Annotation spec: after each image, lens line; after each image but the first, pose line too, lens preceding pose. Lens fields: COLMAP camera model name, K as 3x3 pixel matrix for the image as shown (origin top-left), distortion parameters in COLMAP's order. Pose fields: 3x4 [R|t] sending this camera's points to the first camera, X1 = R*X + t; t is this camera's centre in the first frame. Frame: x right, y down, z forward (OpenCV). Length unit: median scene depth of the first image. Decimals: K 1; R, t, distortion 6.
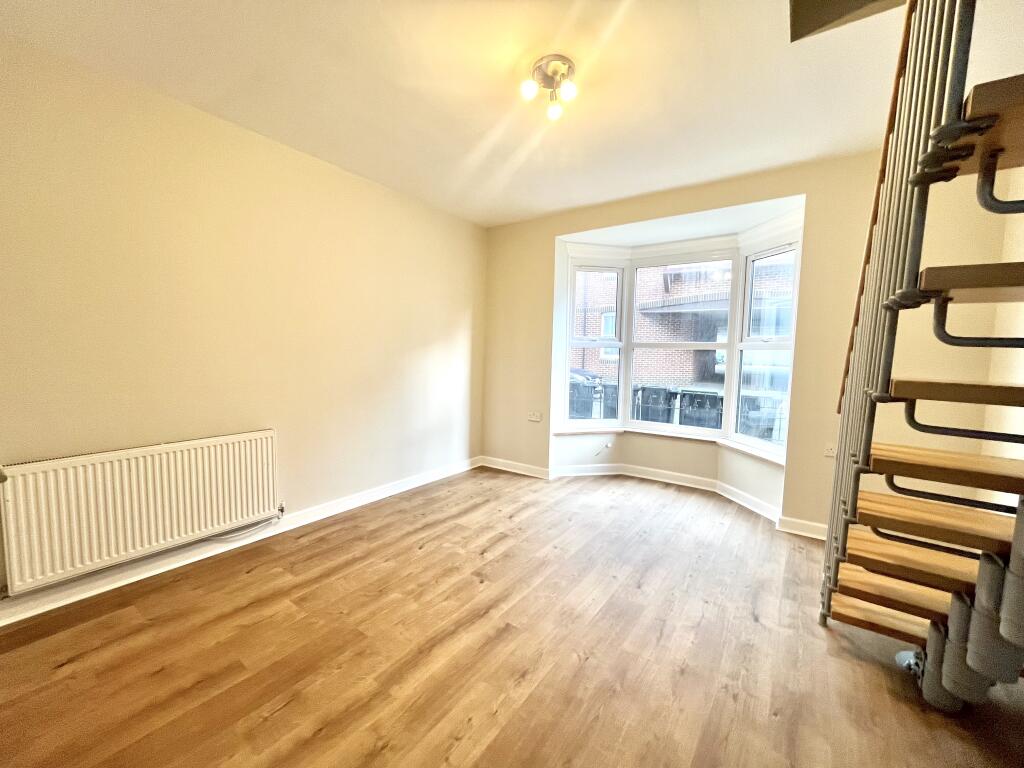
lens RADIAL K [[414.8, 0, 506.0], [0, 414.8, 386.6], [0, 0, 1]] dist [-0.002820, -0.000985]
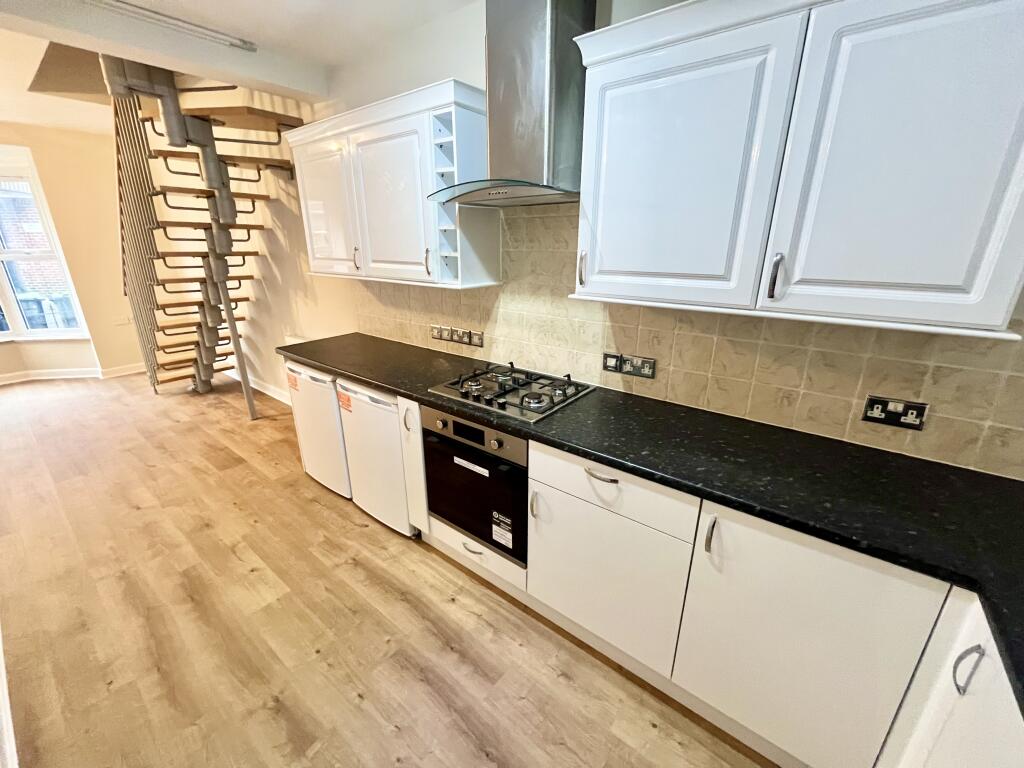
lens RADIAL K [[414.8, 0, 510.6], [0, 414.8, 381.3], [0, 0, 1]] dist [-0.002820, -0.000985]
pose [[0.041224, -0.328874, 0.943474, -0.850979], [0.094432, 0.941332, 0.324001, -0.010989], [-0.994677, 0.075738, 0.069862, -0.722489]]
